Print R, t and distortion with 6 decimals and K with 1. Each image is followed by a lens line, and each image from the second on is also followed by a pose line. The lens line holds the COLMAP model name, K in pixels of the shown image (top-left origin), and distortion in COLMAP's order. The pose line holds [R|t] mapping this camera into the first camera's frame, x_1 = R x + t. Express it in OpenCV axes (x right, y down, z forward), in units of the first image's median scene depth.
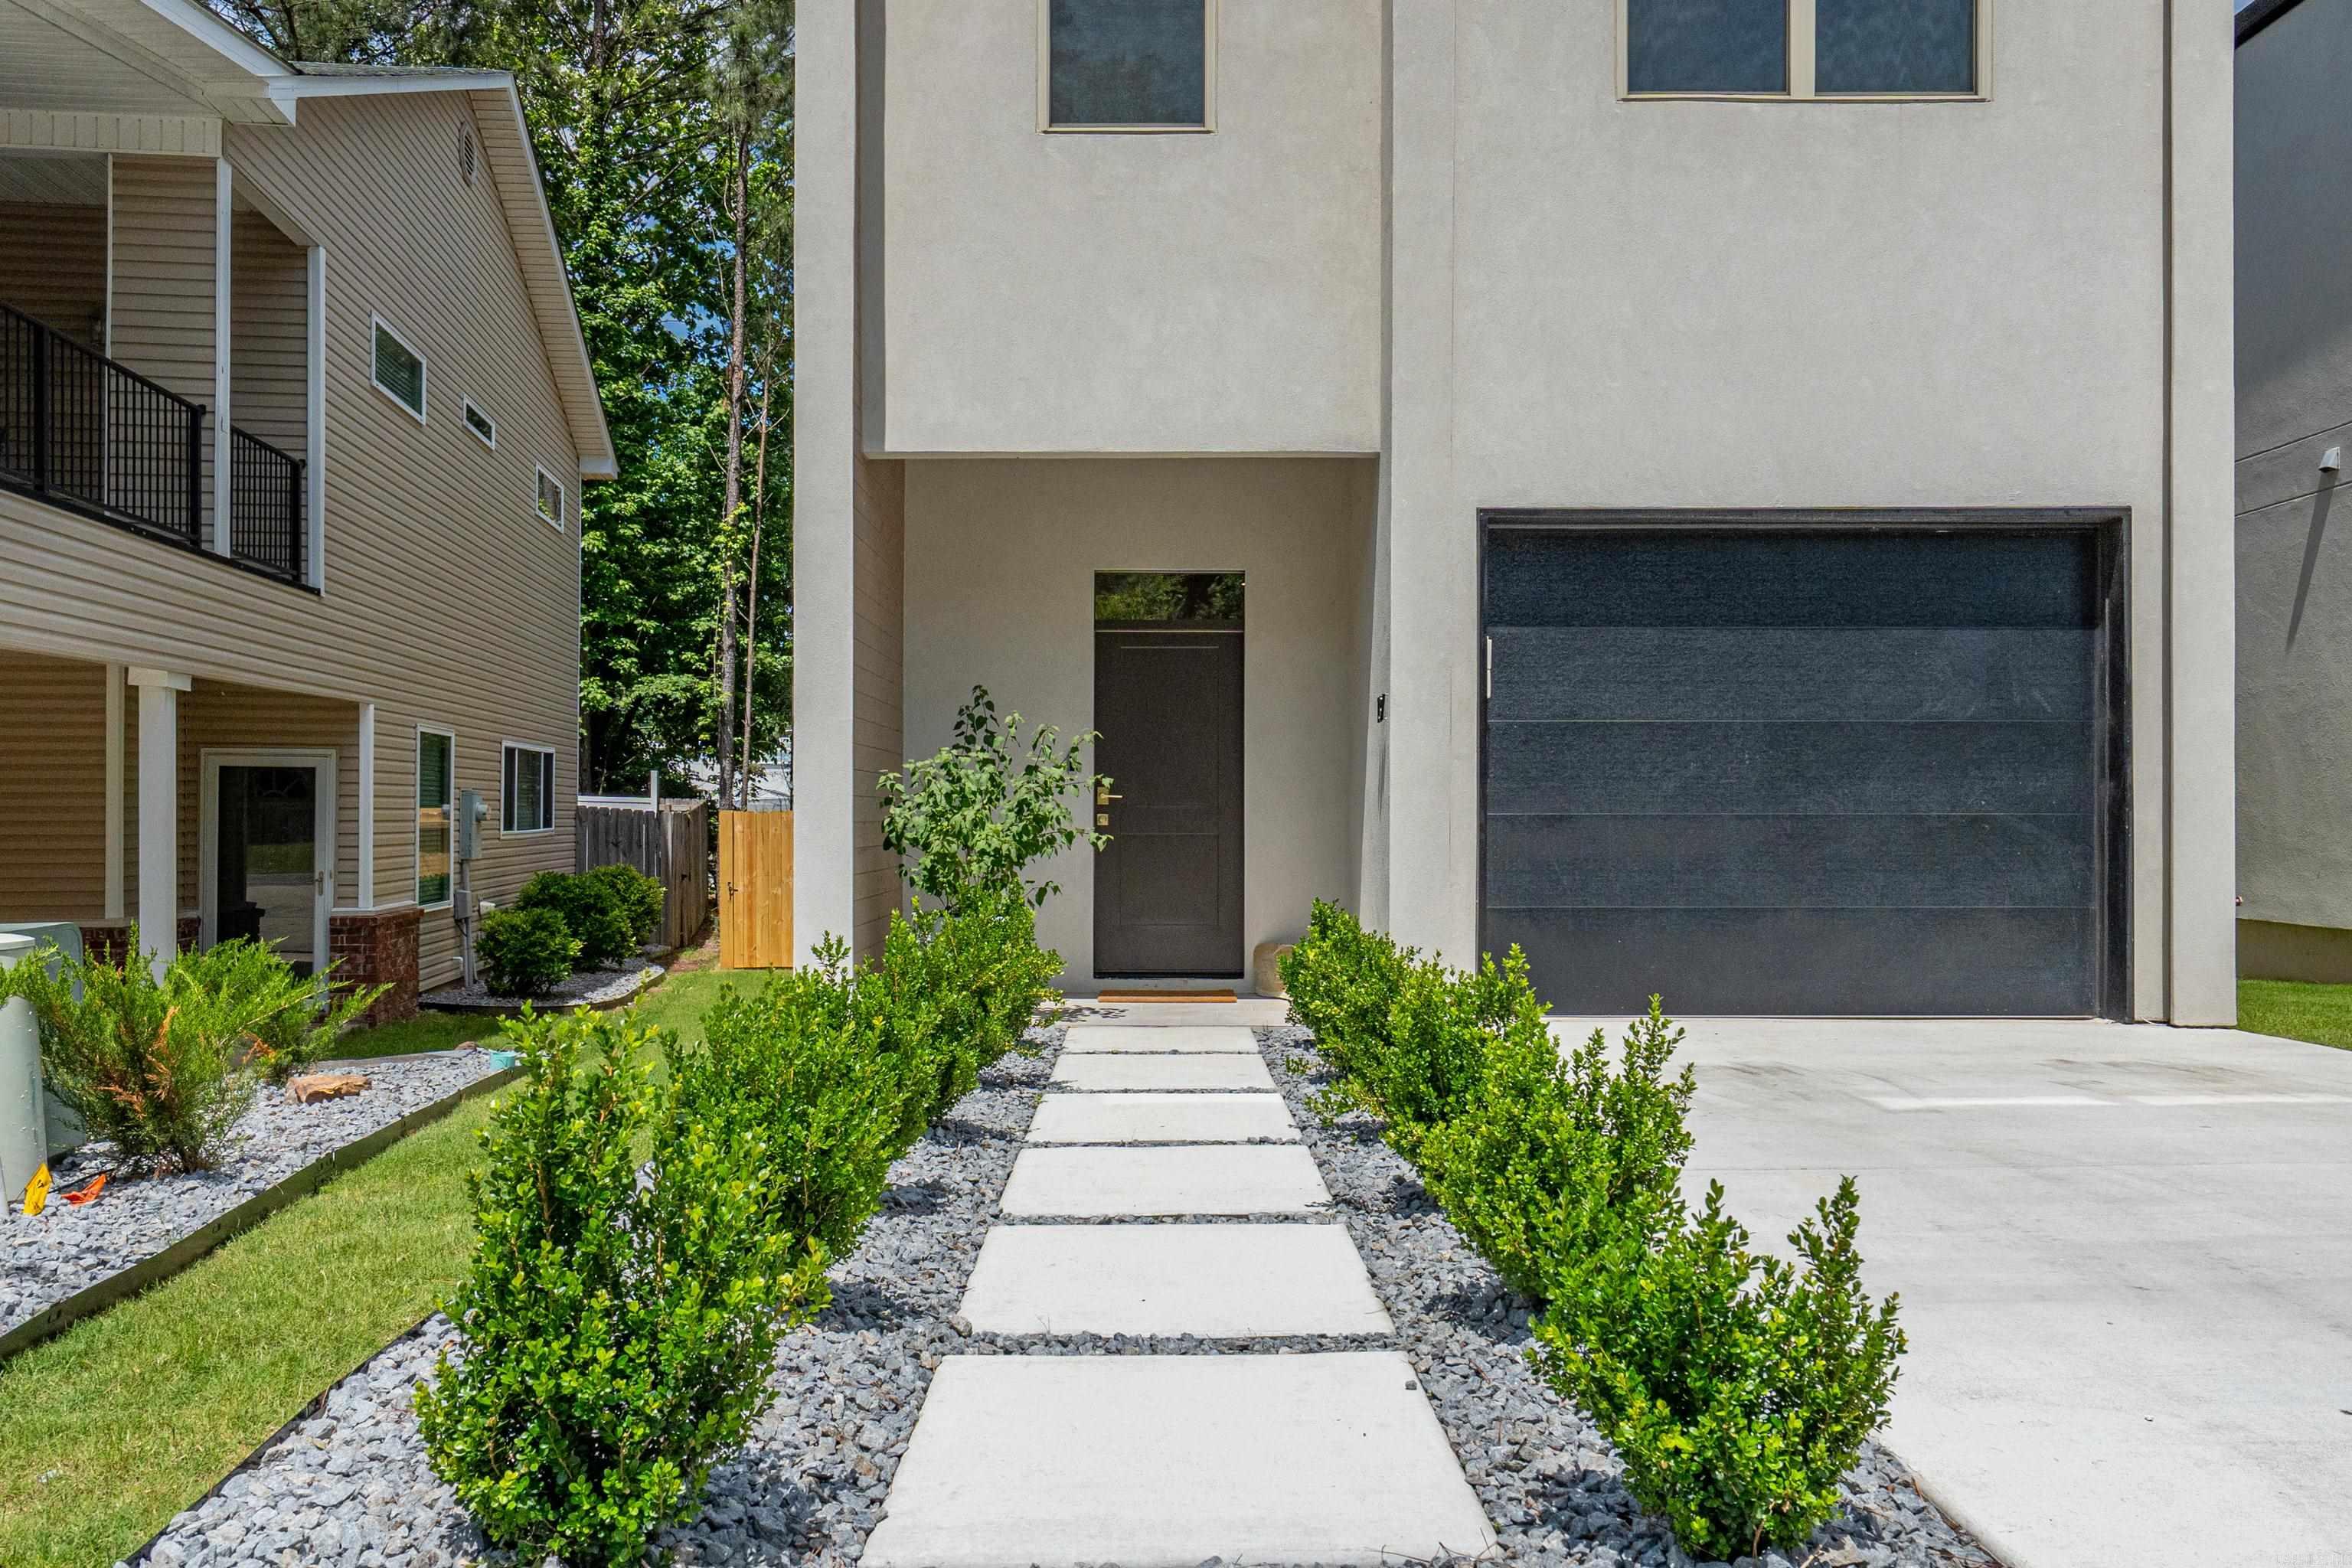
lens RADIAL K [[1988.1, 0, 1176.7], [0, 1988.1, 831.3], [0, 0, 1]] dist [0.004793, -0.002548]
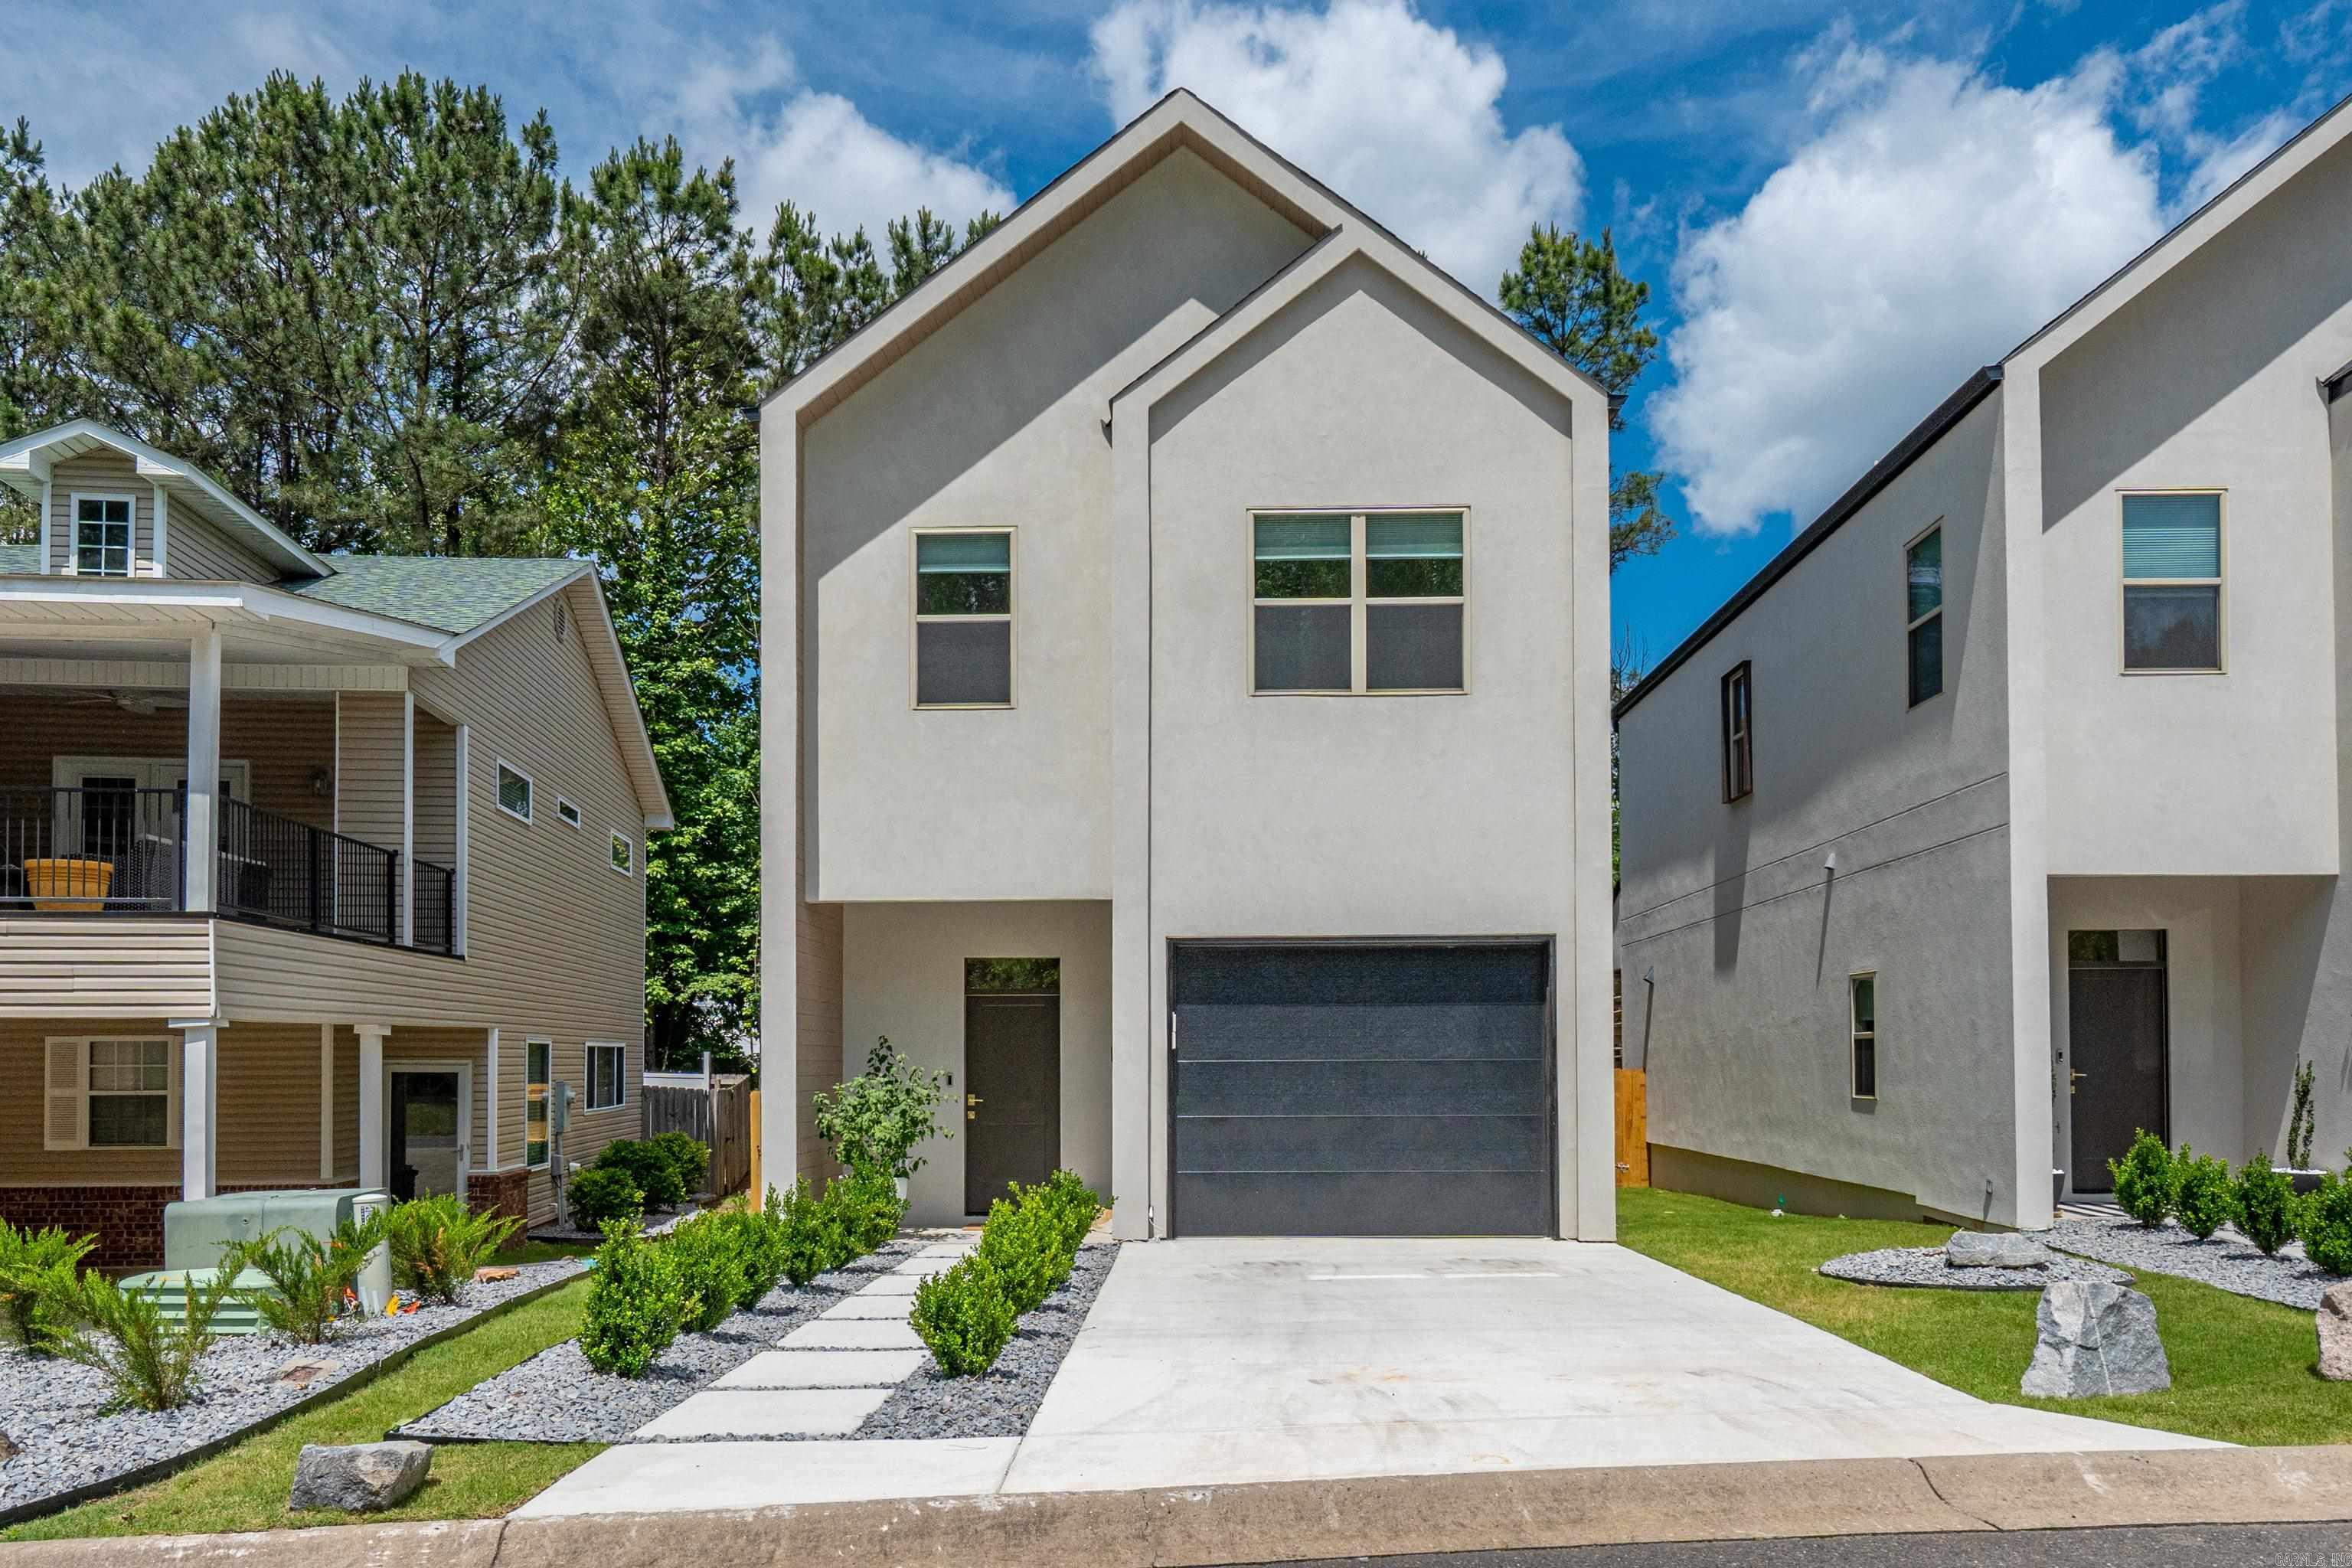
lens RADIAL K [[1996.9, 0, 1268.8], [0, 1996.9, 1064.1], [0, 0, 1]] dist [0.002191, 0.003747]
pose [[0.999976, -0.002731, 0.006320, 0.160510], [0.002764, 0.999983, -0.005132, -0.031813], [-0.006306, 0.005150, 0.999967, -0.496270]]
